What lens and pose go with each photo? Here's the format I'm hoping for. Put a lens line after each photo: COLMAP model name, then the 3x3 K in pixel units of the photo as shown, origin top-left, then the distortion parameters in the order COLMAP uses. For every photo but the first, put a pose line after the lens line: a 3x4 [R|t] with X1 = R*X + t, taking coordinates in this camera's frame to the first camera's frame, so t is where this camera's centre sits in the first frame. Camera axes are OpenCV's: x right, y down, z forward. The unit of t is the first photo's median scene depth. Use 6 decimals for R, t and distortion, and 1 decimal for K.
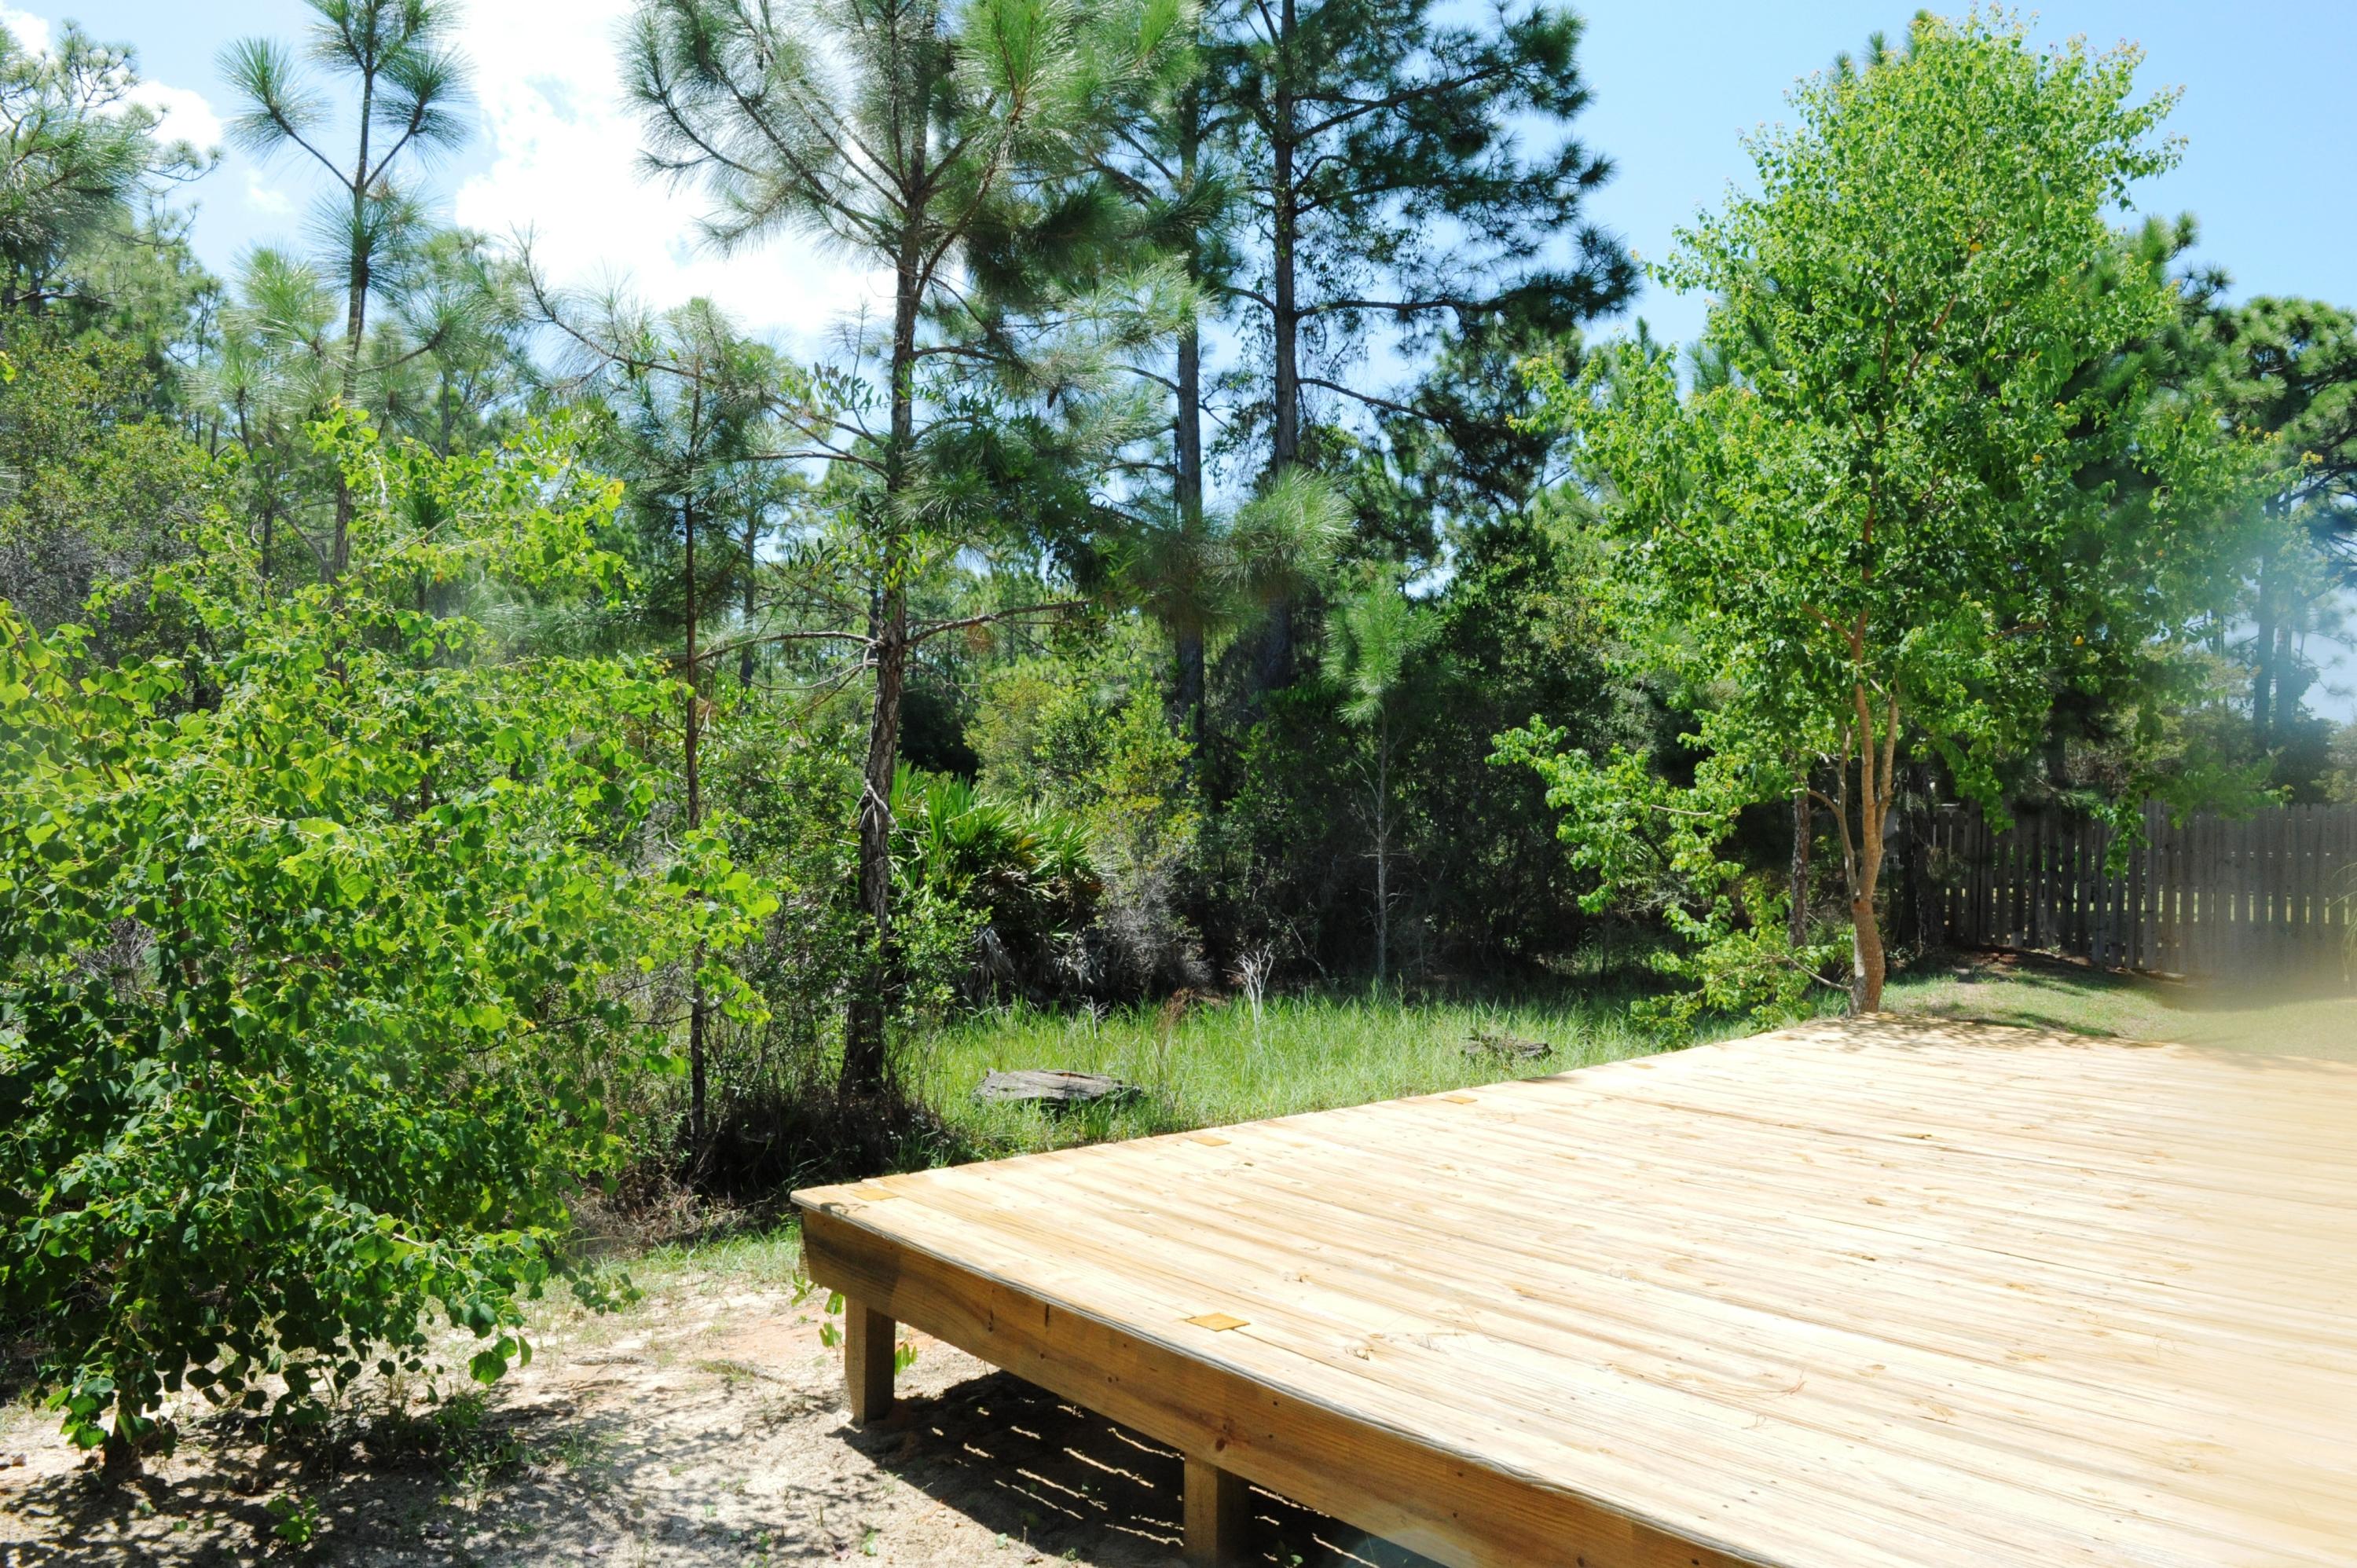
lens RADIAL K [[1619.0, 0, 1177.3], [0, 1619.0, 790.3], [0, 0, 1]] dist [-0.043377, 0.005677]
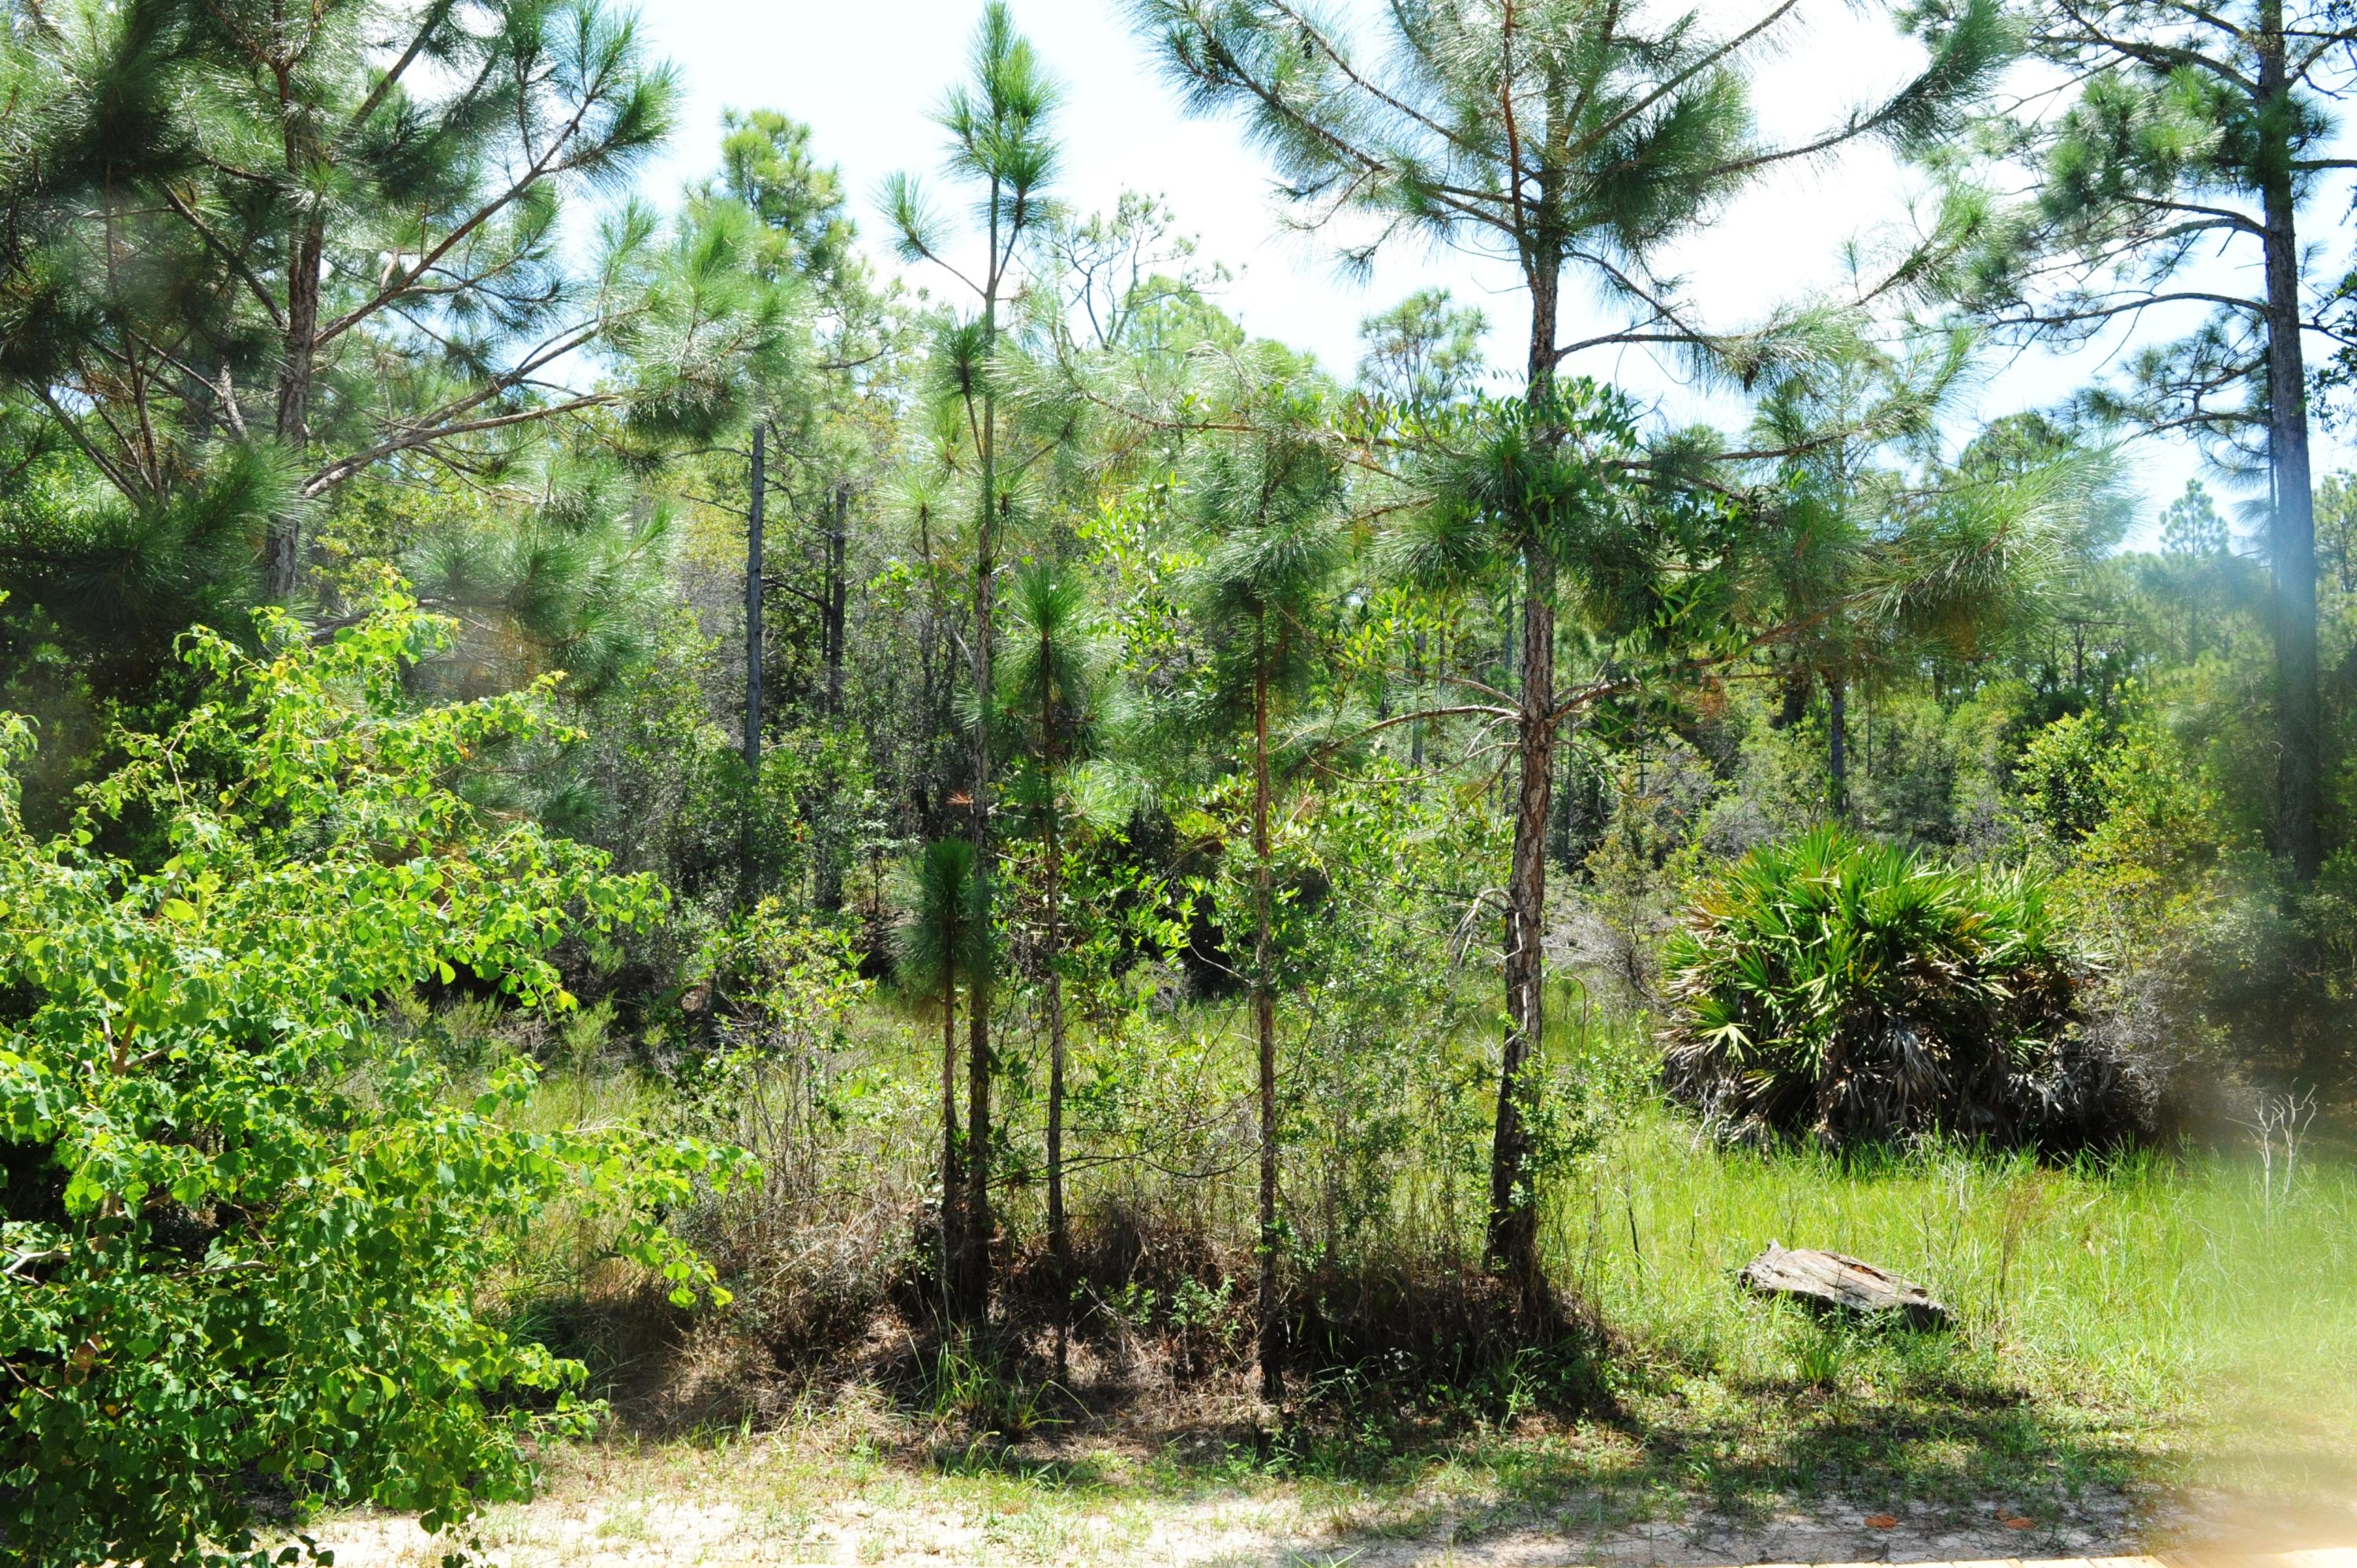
lens RADIAL K [[1619.0, 0, 1179.1], [0, 1619.0, 784.5], [0, 0, 1]] dist [-0.043377, 0.005677]
pose [[0.765145, -0.014101, -0.643703, 0.115199], [0.005660, 0.999869, -0.015177, -0.026194], [0.643833, 0.007969, 0.765125, 0.152520]]
